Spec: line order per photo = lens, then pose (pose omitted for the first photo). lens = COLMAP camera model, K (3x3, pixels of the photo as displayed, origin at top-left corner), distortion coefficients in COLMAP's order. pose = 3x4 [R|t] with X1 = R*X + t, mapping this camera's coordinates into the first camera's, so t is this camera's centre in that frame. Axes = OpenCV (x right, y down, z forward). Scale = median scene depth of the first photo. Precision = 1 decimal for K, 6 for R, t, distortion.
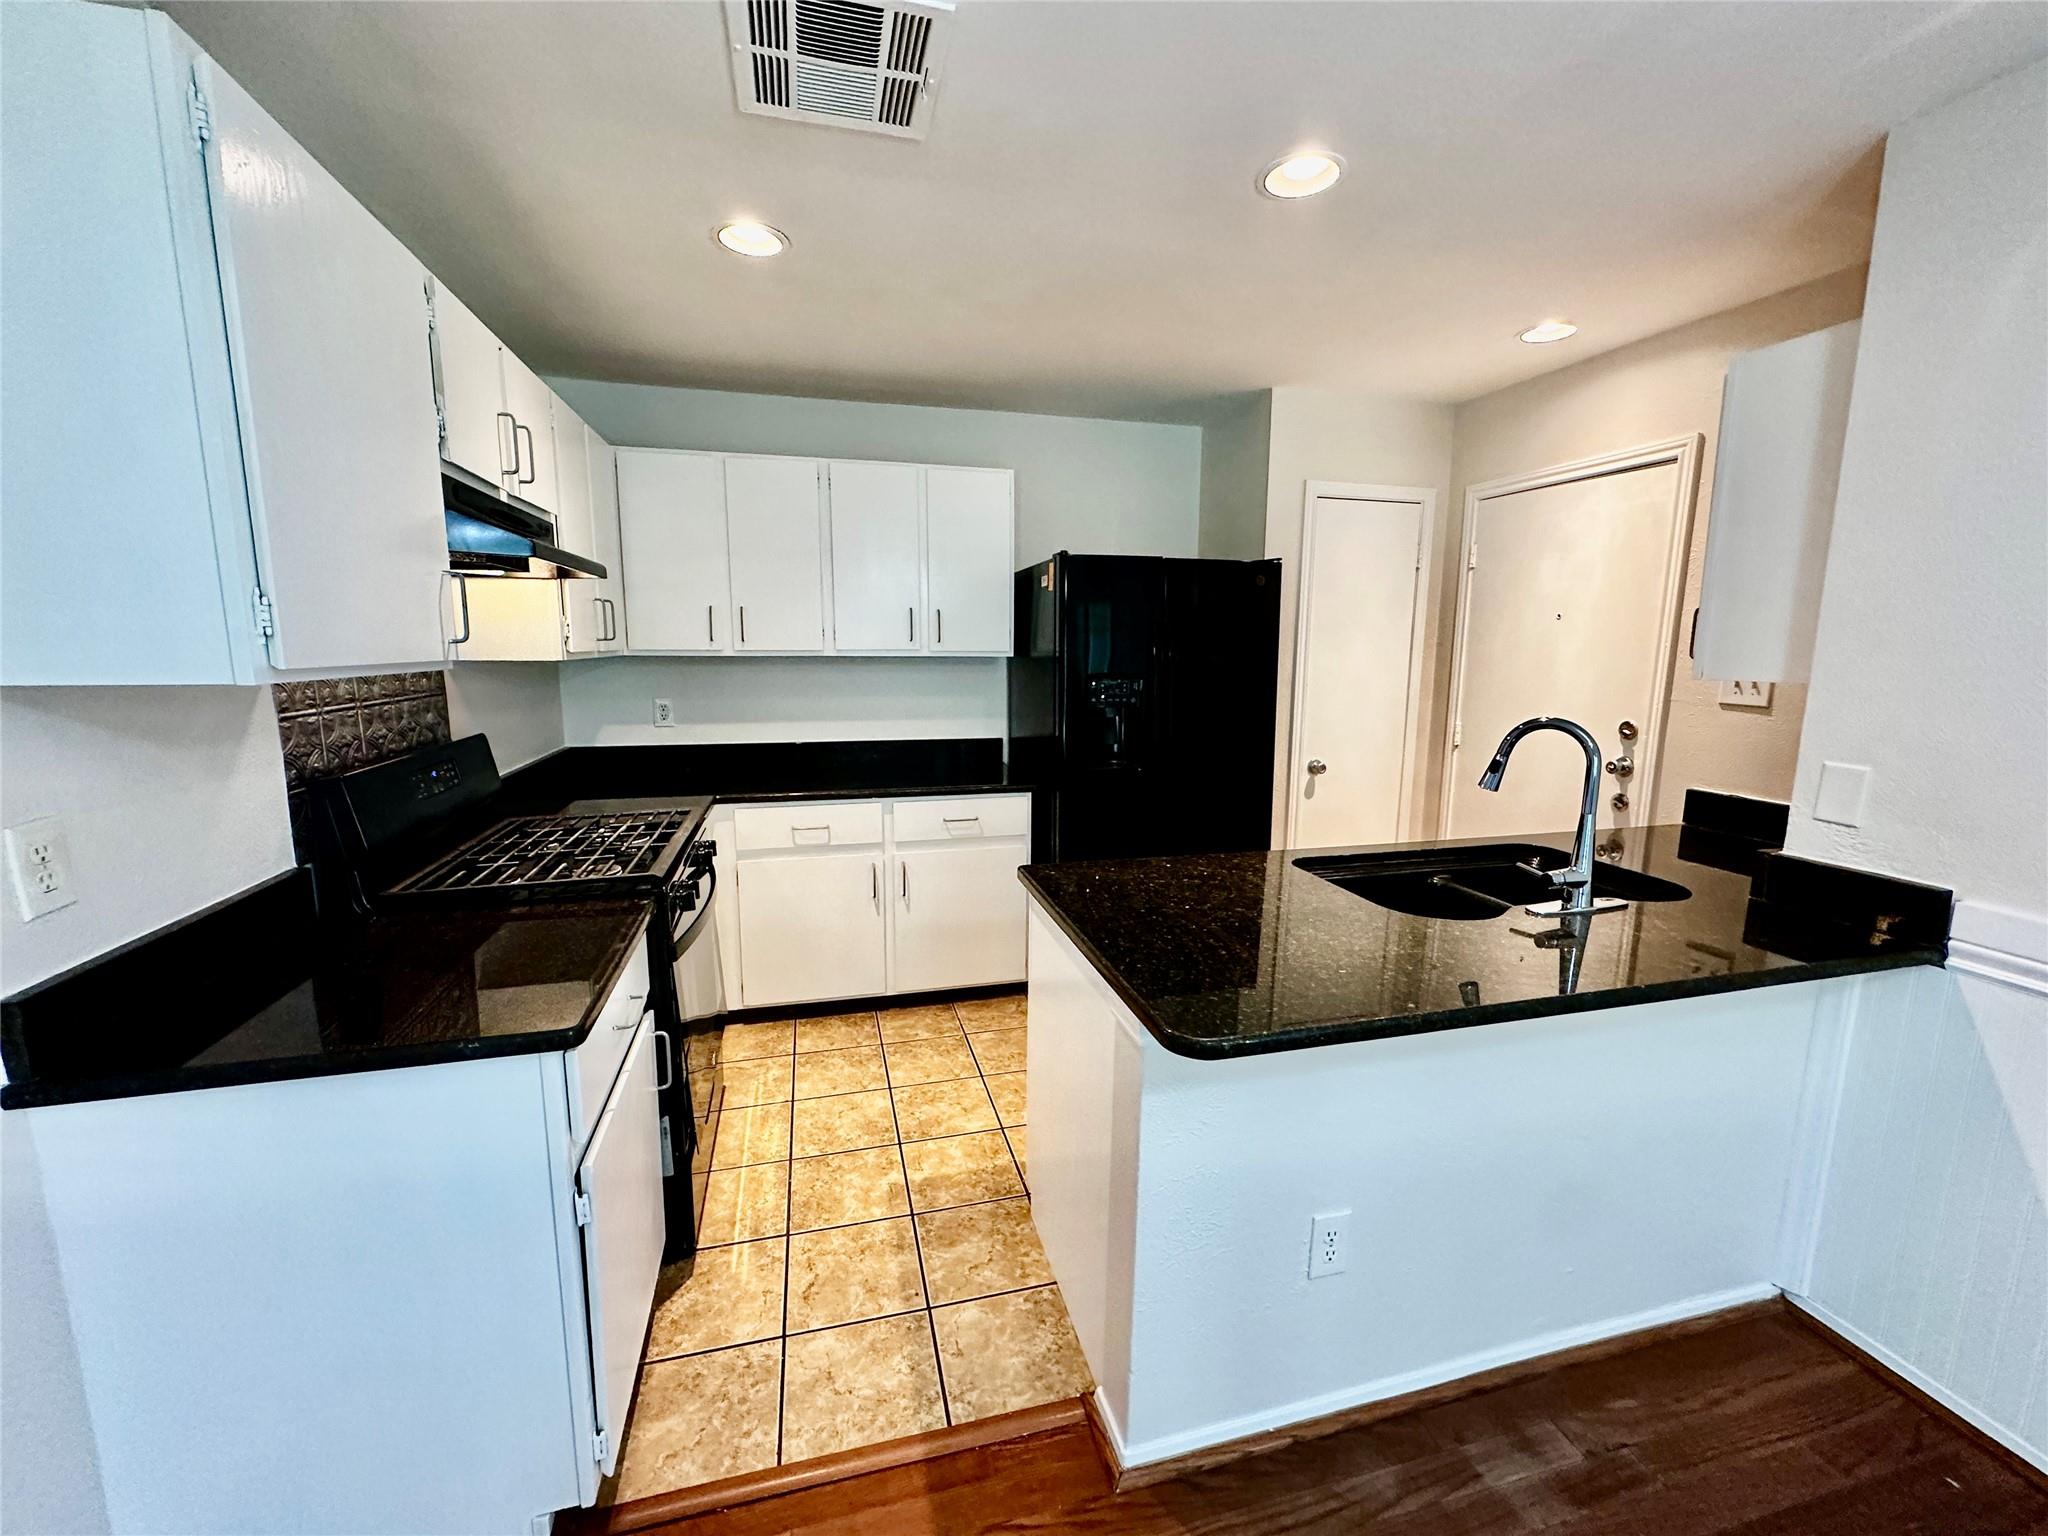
lens RADIAL K [[815.9, 0, 1019.7], [0, 815.9, 774.6], [0, 0, 1]] dist [-0.002348, 0.000511]
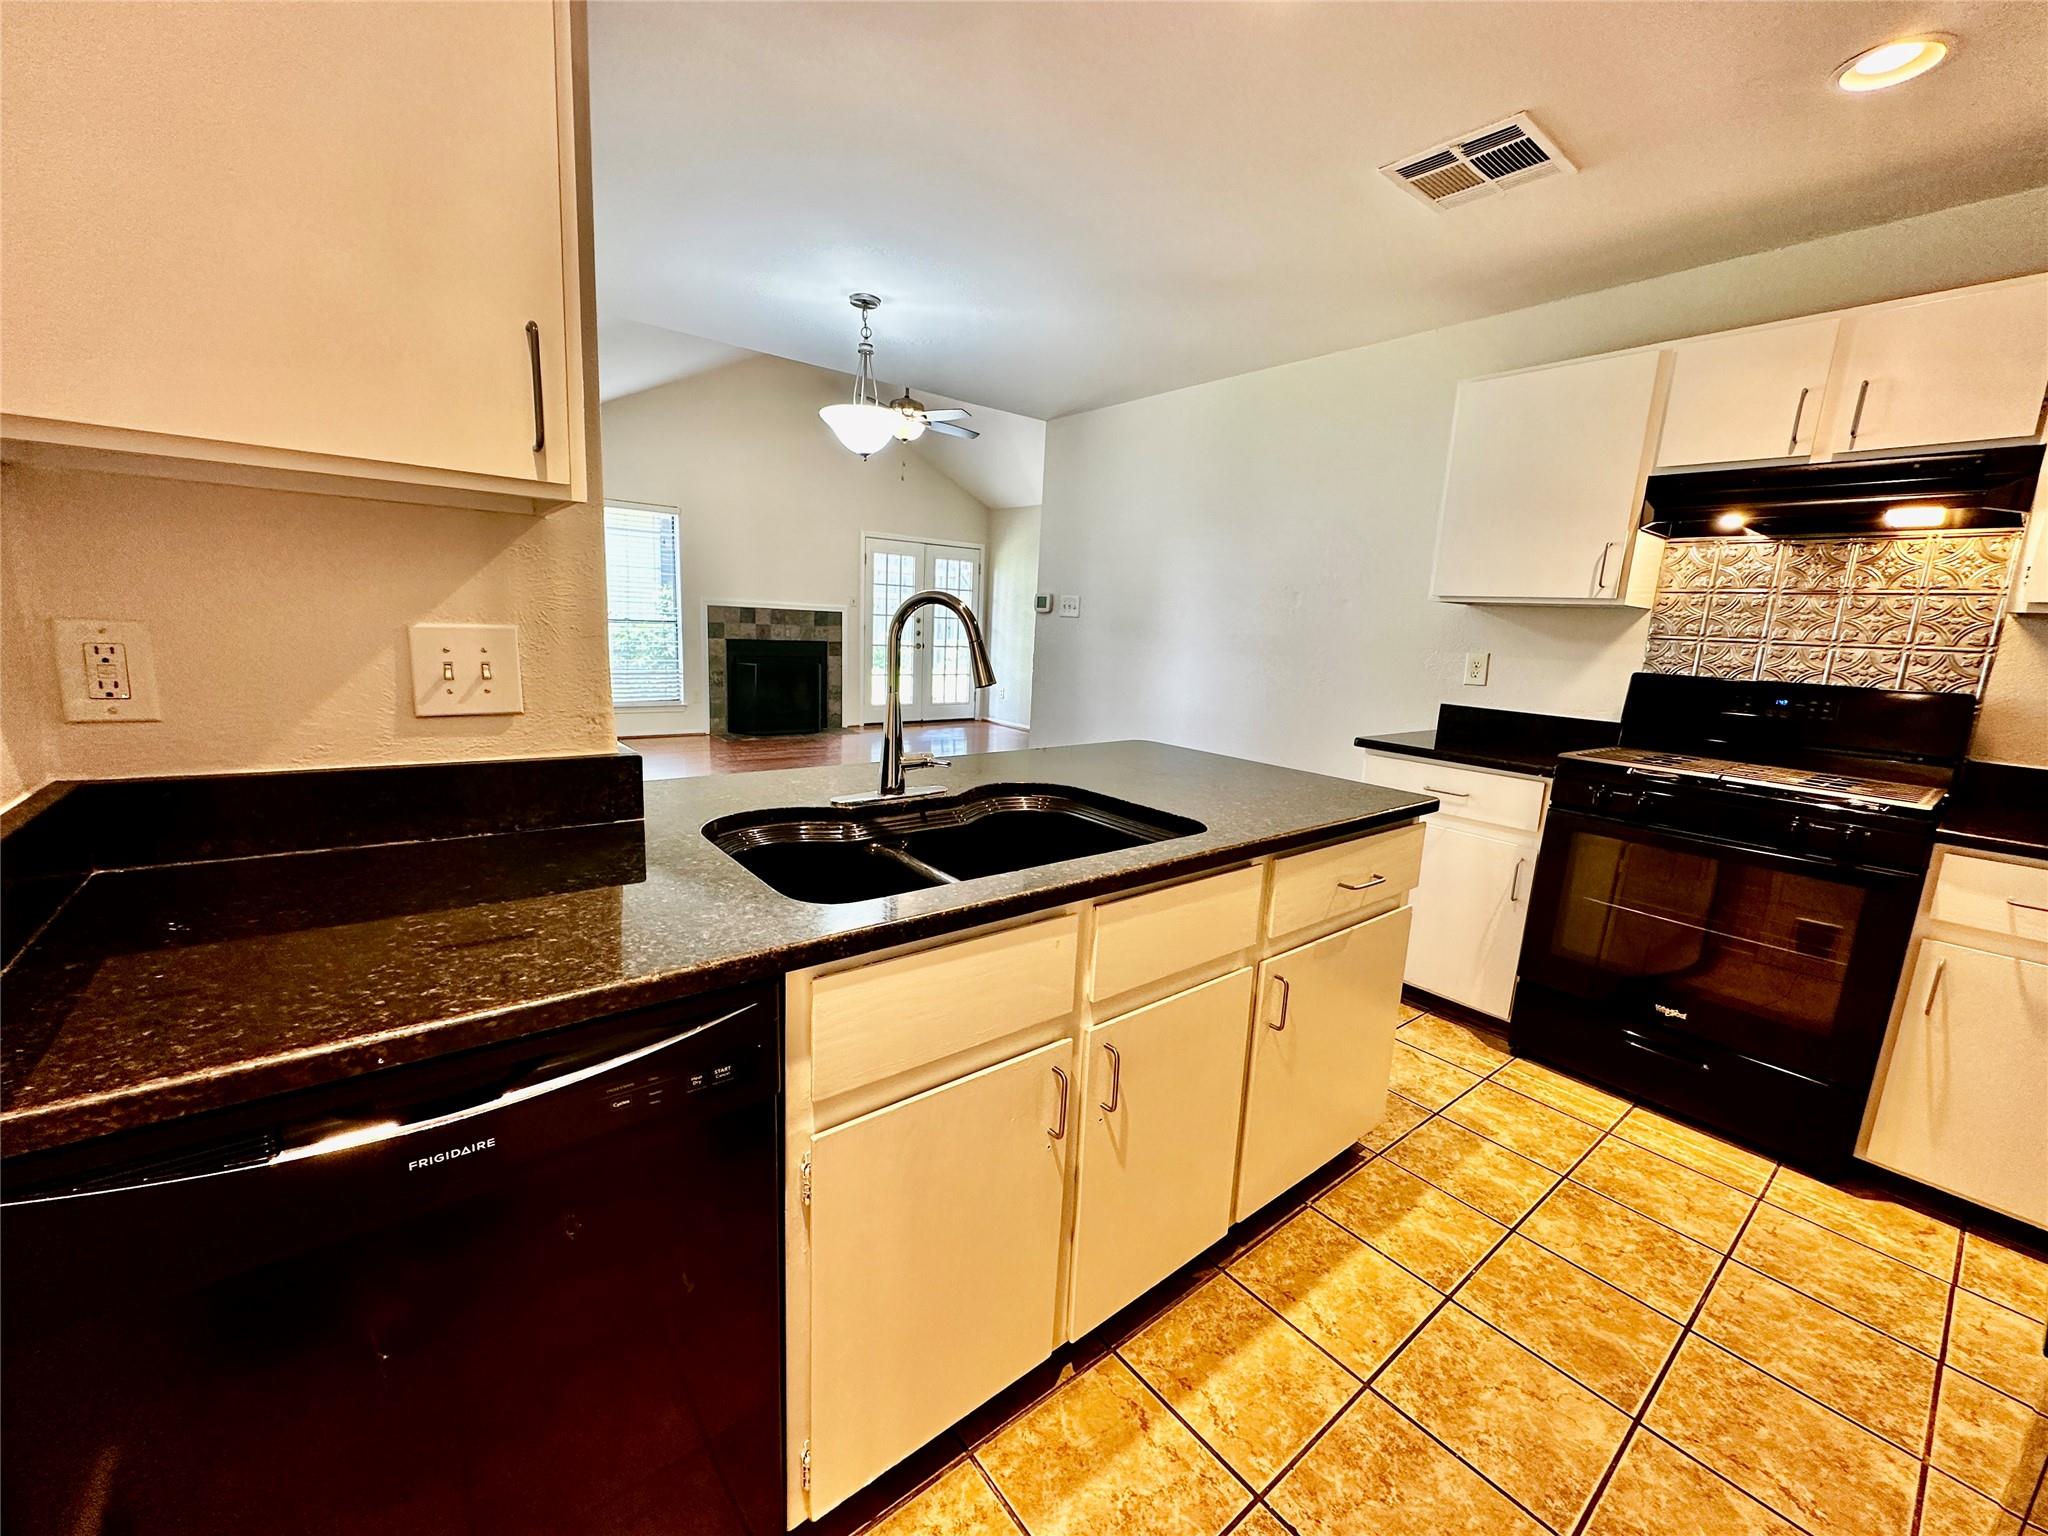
lens RADIAL K [[815.9, 0, 1026.0], [0, 815.9, 765.4], [0, 0, 1]] dist [-0.002348, 0.000511]
pose [[-0.907643, 0.024637, -0.419019, 0.657468], [-0.121277, 0.940307, 0.317986, -0.128166], [0.401841, 0.339436, -0.850475, 1.296468]]
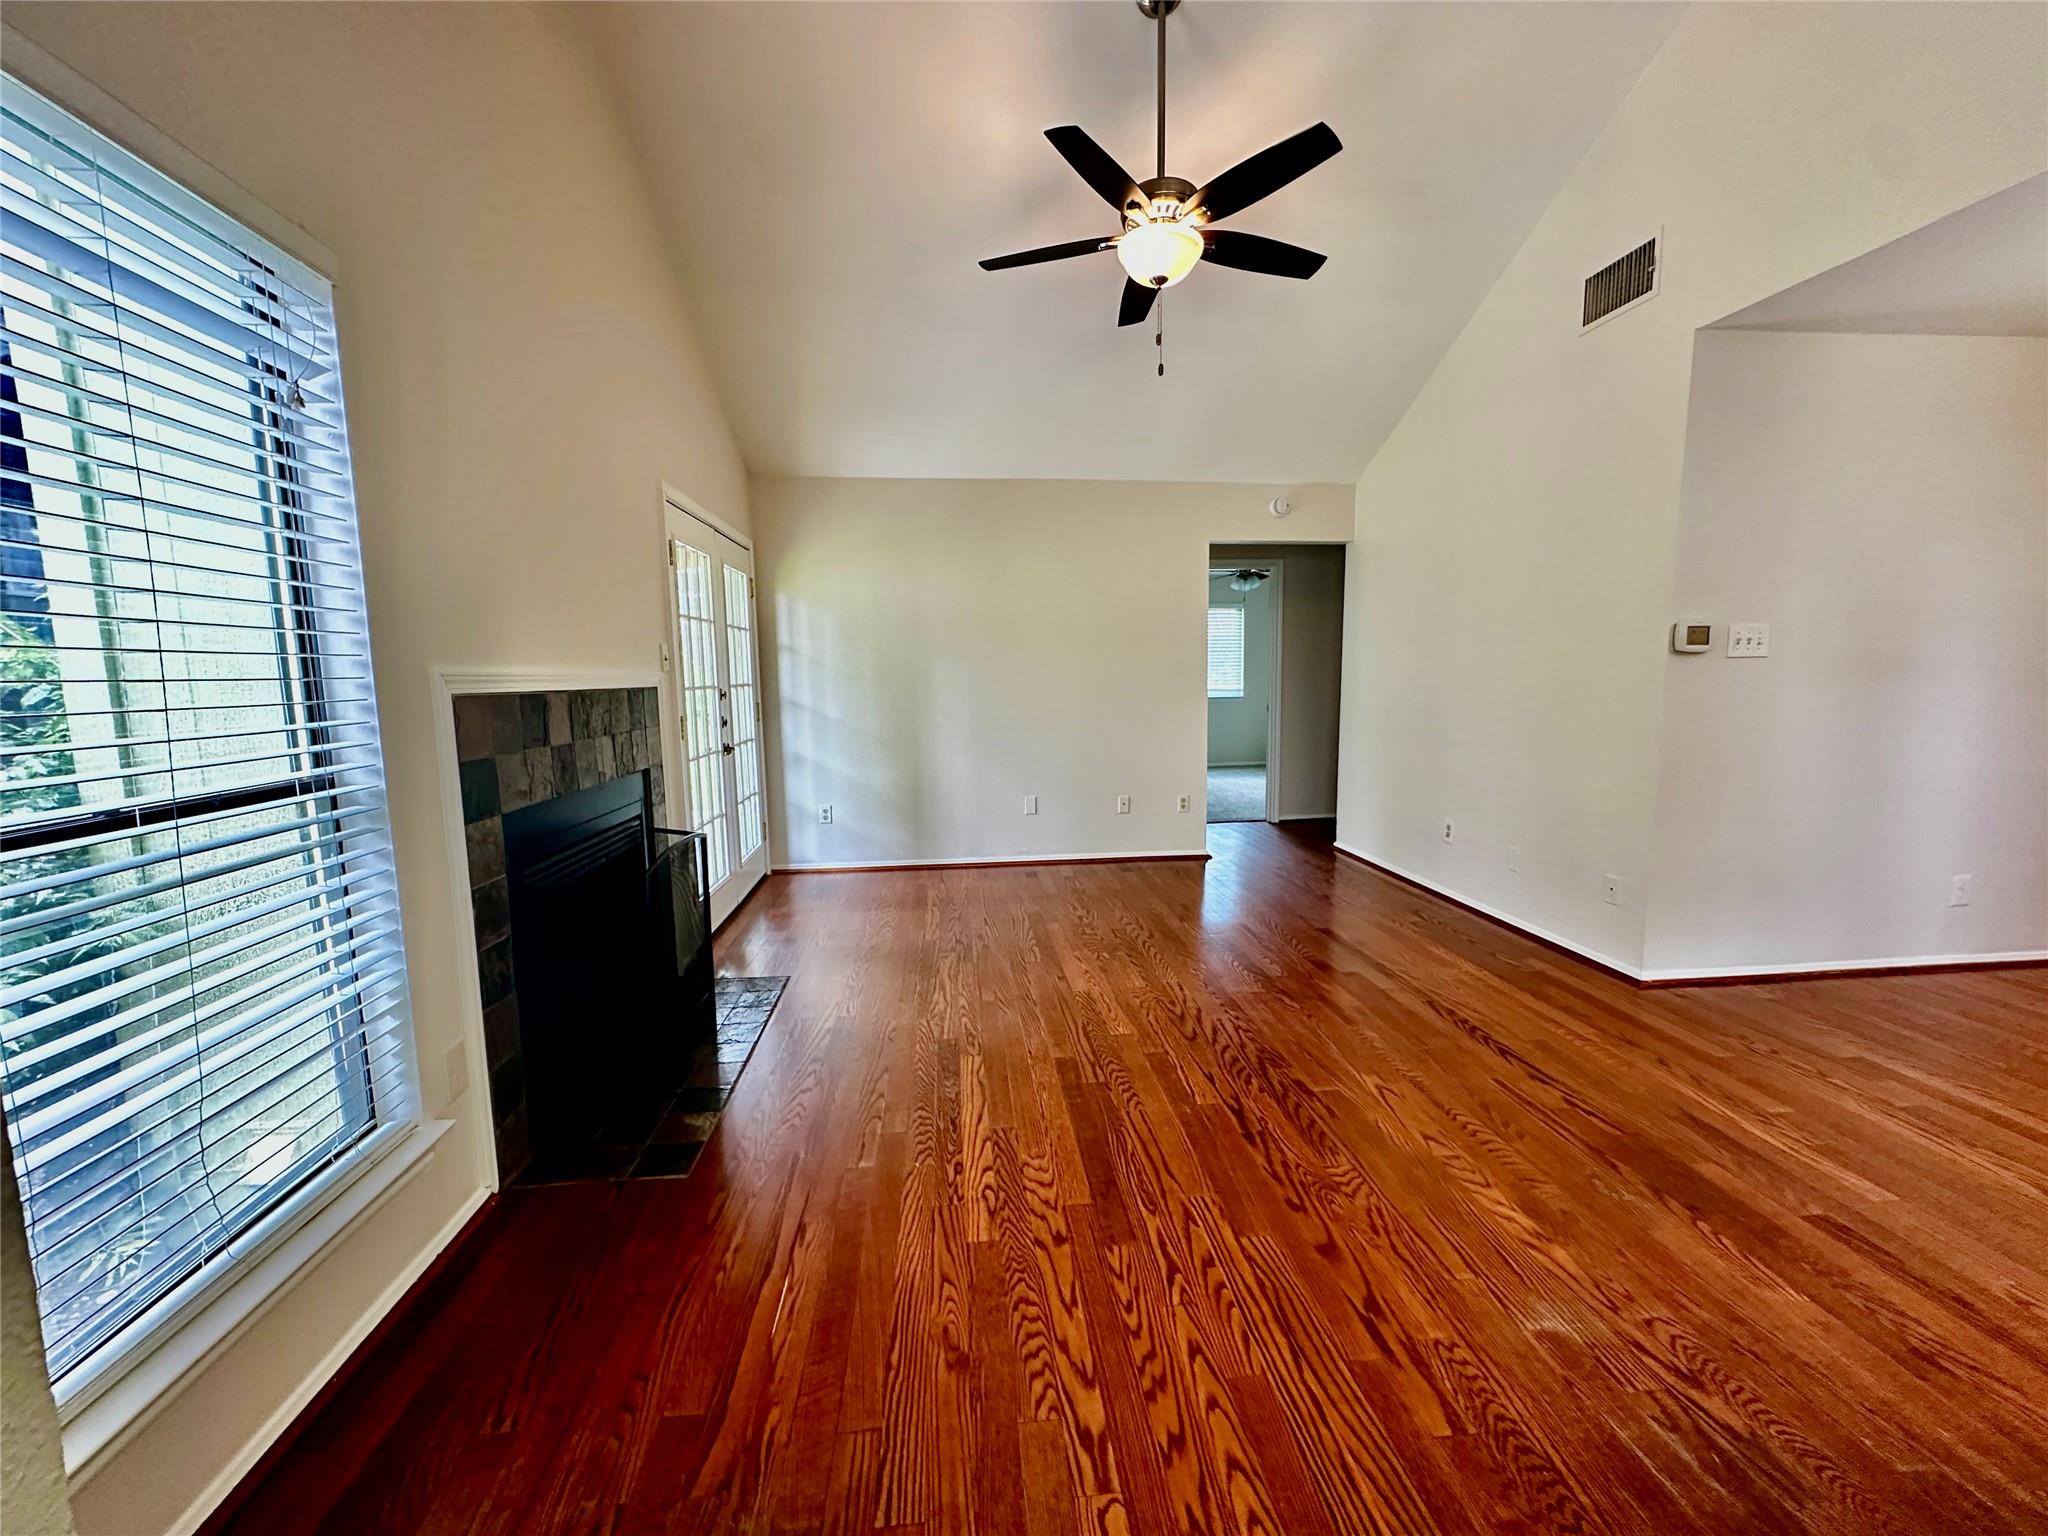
lens RADIAL K [[815.9, 0, 1026.7], [0, 815.9, 766.3], [0, 0, 1]] dist [-0.002348, 0.000511]
pose [[-0.144502, 0.111577, -0.983194, 1.117135], [-0.148223, 0.979970, 0.132996, 0.310636], [0.978340, 0.164950, -0.125070, -1.375646]]
